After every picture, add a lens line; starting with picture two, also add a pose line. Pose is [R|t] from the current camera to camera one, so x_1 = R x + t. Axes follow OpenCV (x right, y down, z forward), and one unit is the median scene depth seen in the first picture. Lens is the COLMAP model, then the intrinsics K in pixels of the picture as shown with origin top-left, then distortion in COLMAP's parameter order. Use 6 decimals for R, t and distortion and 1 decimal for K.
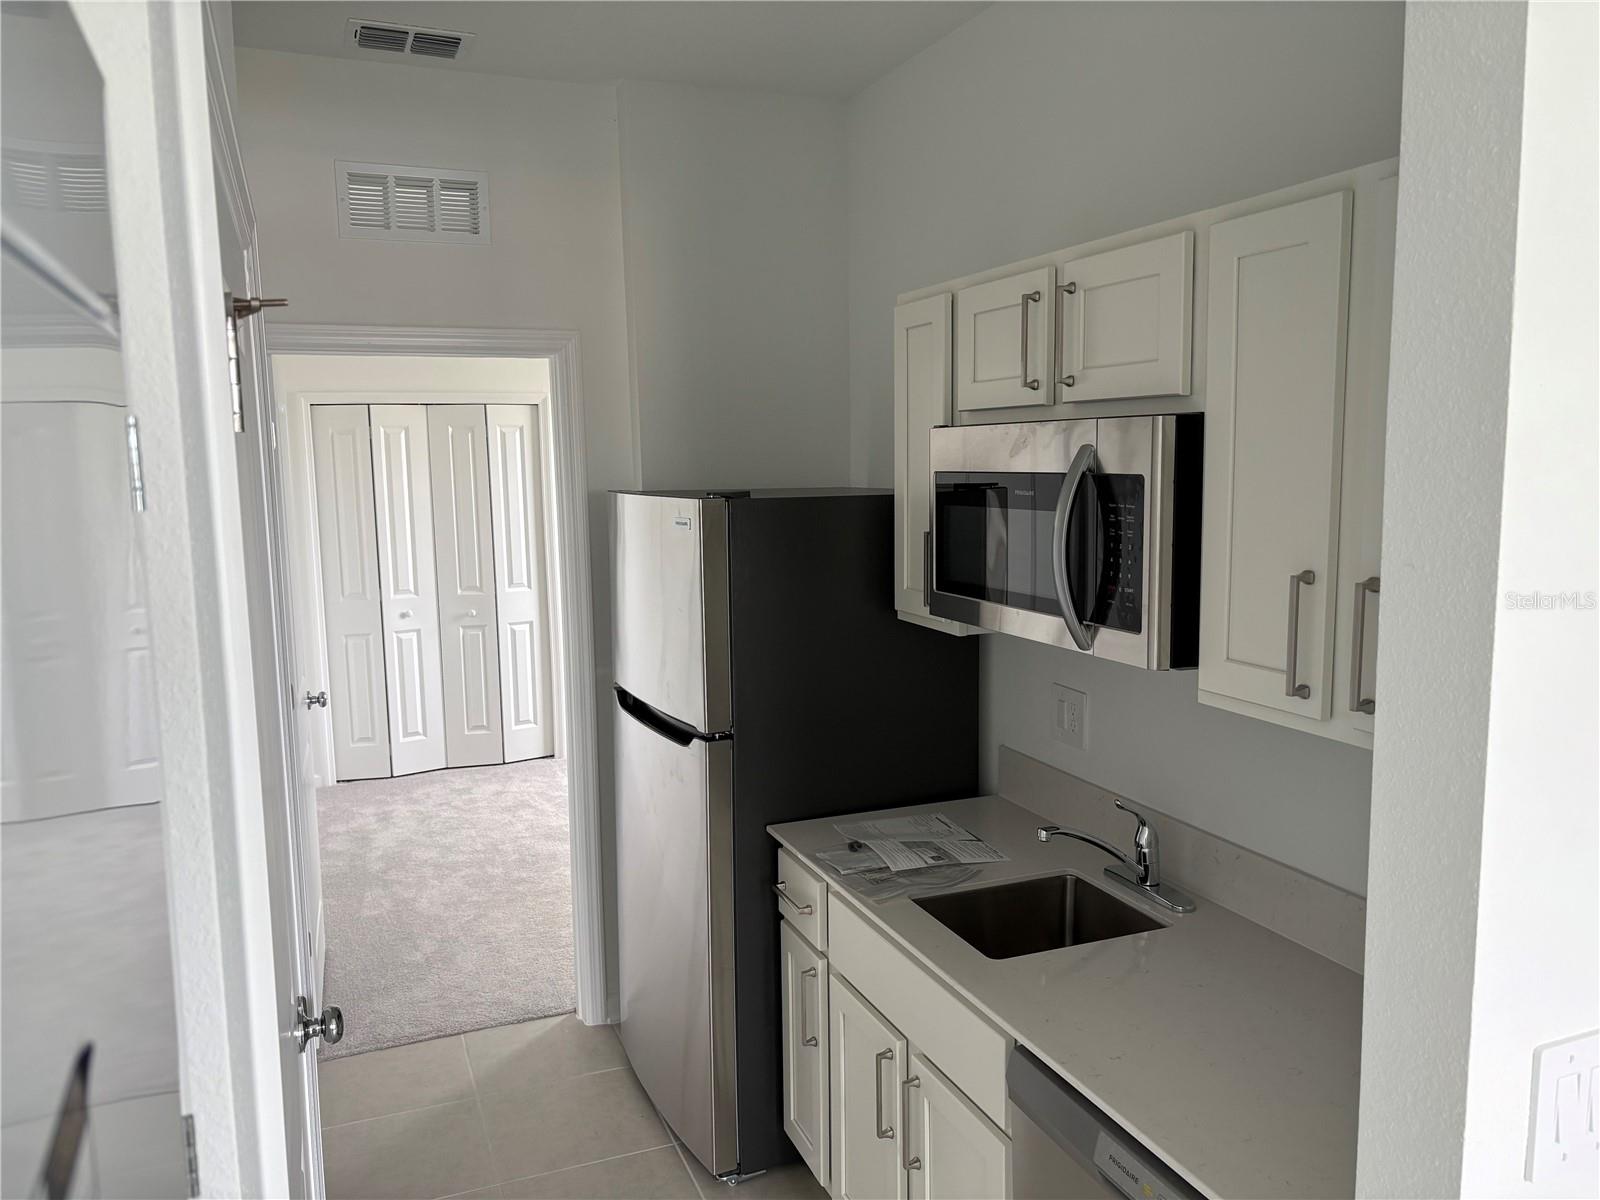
lens RADIAL K [[1199.9, 0, 800.0], [0, 1199.9, 600.0], [0, 0, 1]] dist [-0.021895, -0.001503]
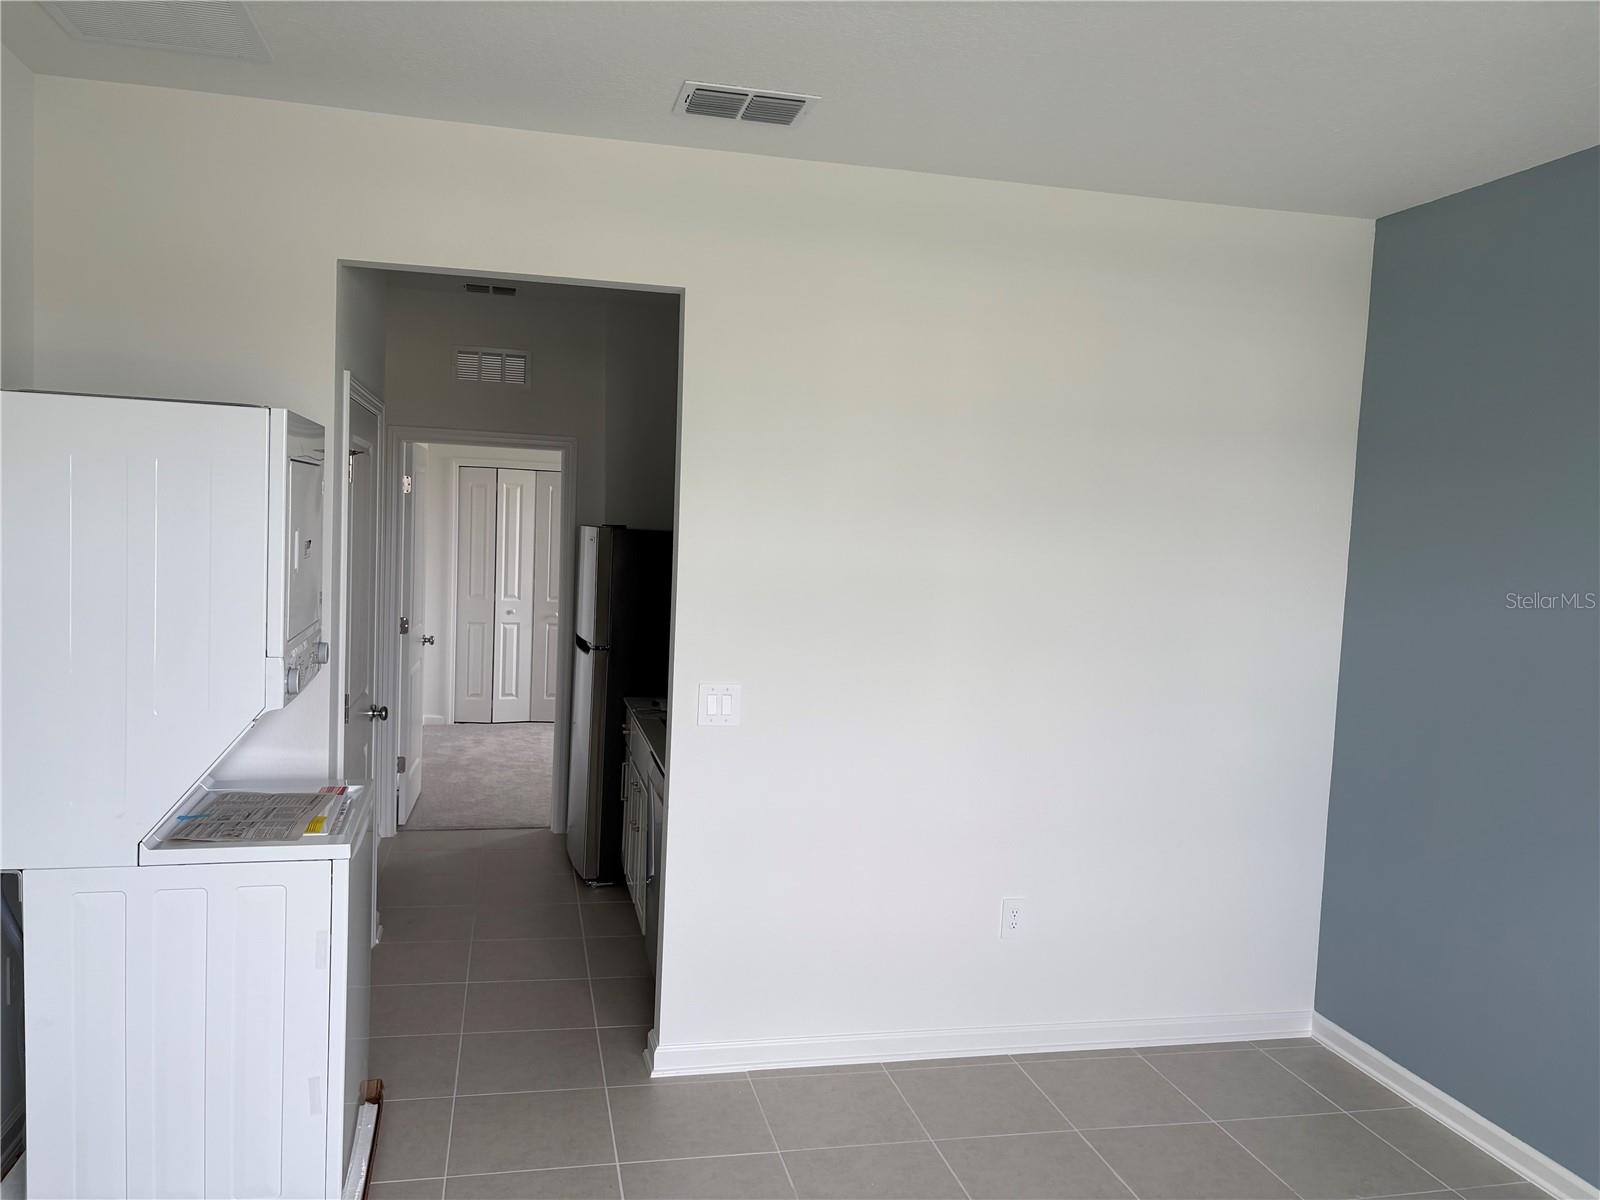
lens RADIAL K [[1210.6, 0, 800.0], [0, 1210.6, 600.0], [0, 0, 1]] dist [0.031877, -0.002717]
pose [[0.985876, 0.067304, -0.153356, 0.258558], [-0.076649, 0.995492, -0.055860, 0.056359], [0.148905, 0.066826, 0.986591, -0.431178]]
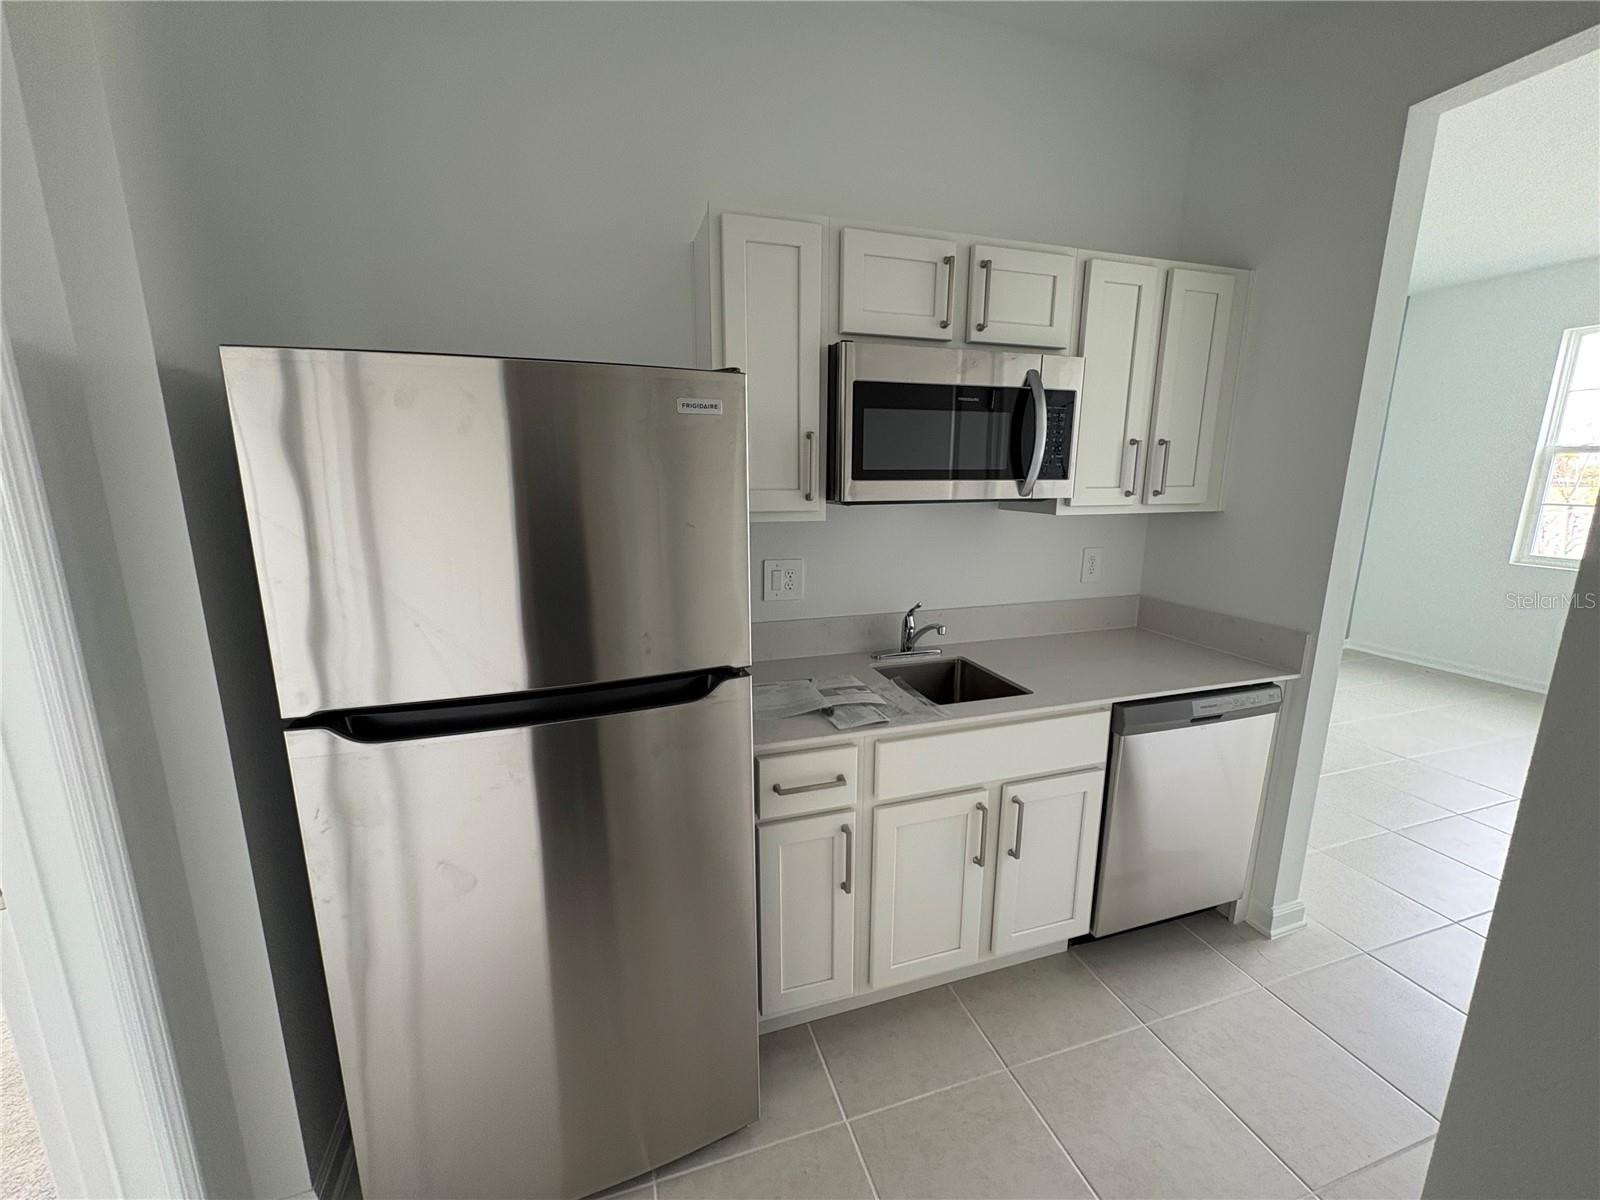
lens RADIAL K [[640.9, 0, 800.0], [0, 640.9, 600.0], [0, 0, 1]] dist [-0.000755, -0.000026]
pose [[0.066898, -0.186673, 0.980142, -0.242893], [0.121422, 0.976564, 0.177704, -0.005246], [-0.990344, 0.107123, 0.087997, 0.434836]]
